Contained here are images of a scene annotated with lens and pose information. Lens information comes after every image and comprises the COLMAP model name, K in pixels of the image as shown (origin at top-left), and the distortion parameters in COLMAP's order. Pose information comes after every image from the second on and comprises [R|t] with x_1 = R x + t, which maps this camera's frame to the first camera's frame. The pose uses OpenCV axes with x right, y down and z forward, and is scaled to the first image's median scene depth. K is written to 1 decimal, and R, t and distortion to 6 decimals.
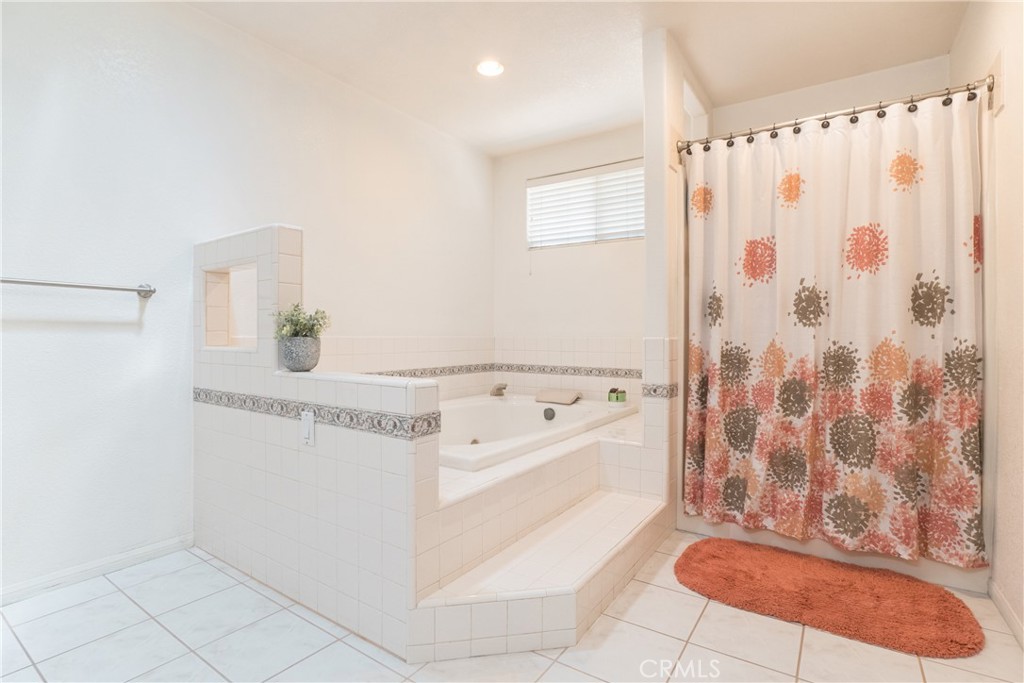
lens RADIAL K [[495.1, 0, 509.8], [0, 495.1, 338.7], [0, 0, 1]] dist [-0.035782, 0.000363]
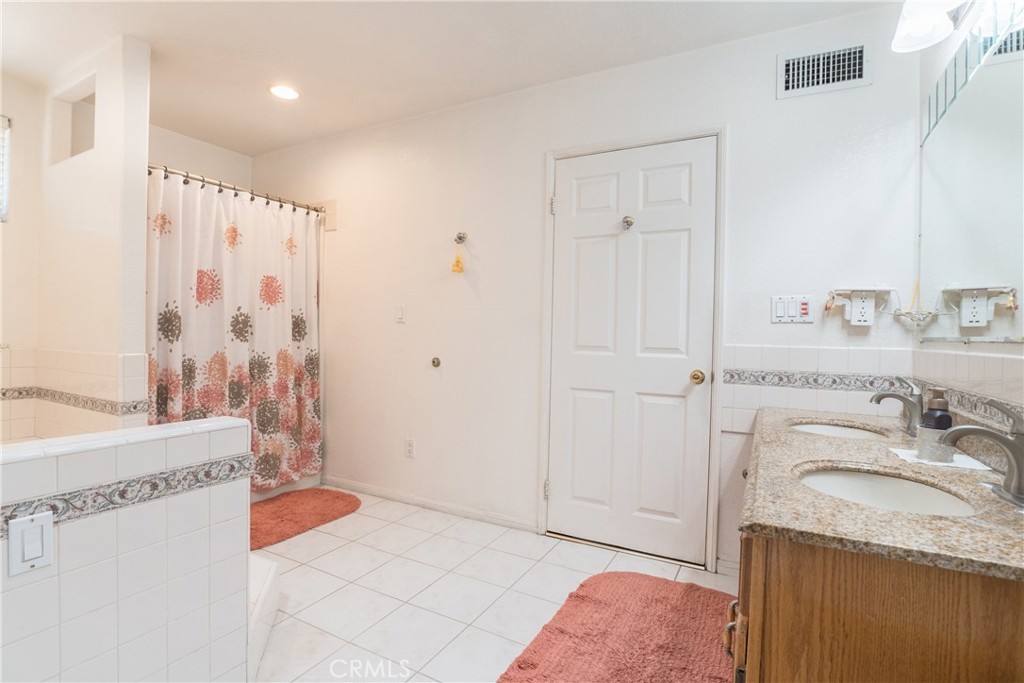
lens RADIAL K [[495.1, 0, 509.6], [0, 495.1, 341.2], [0, 0, 1]] dist [-0.035782, 0.000363]
pose [[-0.104504, -0.021666, 0.994288, -0.917176], [-0.017698, 0.999645, 0.019922, -0.073542], [-0.994367, -0.015515, -0.104850, 0.429129]]
